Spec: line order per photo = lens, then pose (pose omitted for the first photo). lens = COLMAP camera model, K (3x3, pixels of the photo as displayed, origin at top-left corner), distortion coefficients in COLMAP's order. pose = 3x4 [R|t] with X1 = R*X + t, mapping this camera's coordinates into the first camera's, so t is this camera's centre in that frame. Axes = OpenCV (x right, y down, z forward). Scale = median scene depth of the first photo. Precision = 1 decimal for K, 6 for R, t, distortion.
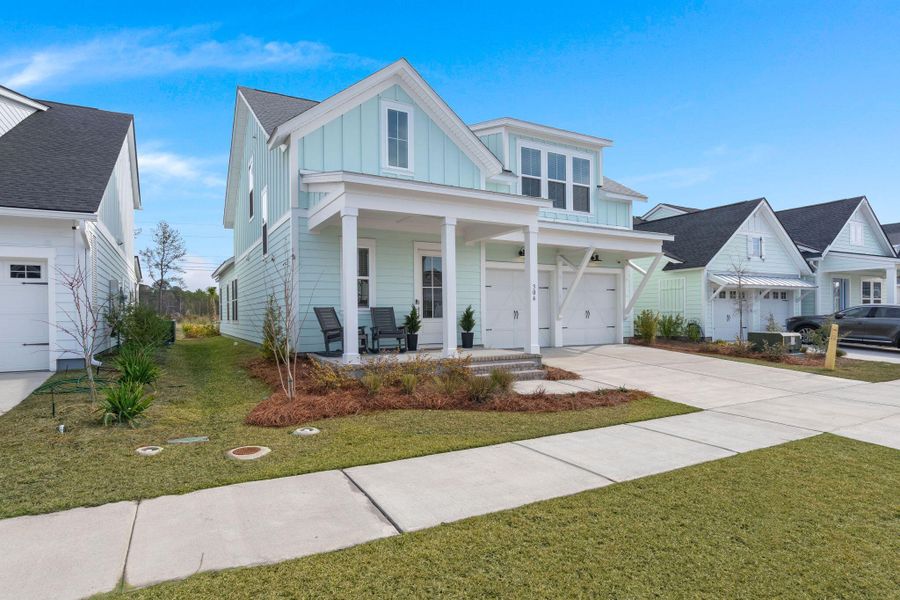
lens RADIAL K [[504.1, 0, 450.0], [0, 504.1, 300.0], [0, 0, 1]] dist [-0.010197, -0.000357]
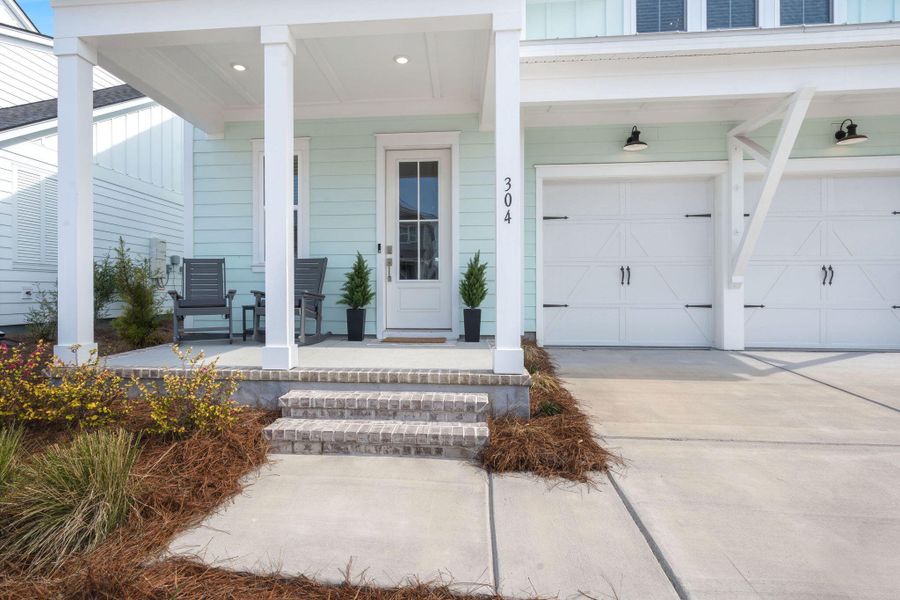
lens RADIAL K [[504.1, 0, 450.0], [0, 504.1, 300.0], [0, 0, 1]] dist [-0.010197, -0.000357]
pose [[0.850110, 0.019586, -0.526240, 0.271283], [0.006568, 0.998836, 0.047784, 0.032068], [0.526564, -0.044078, 0.848992, 0.574801]]
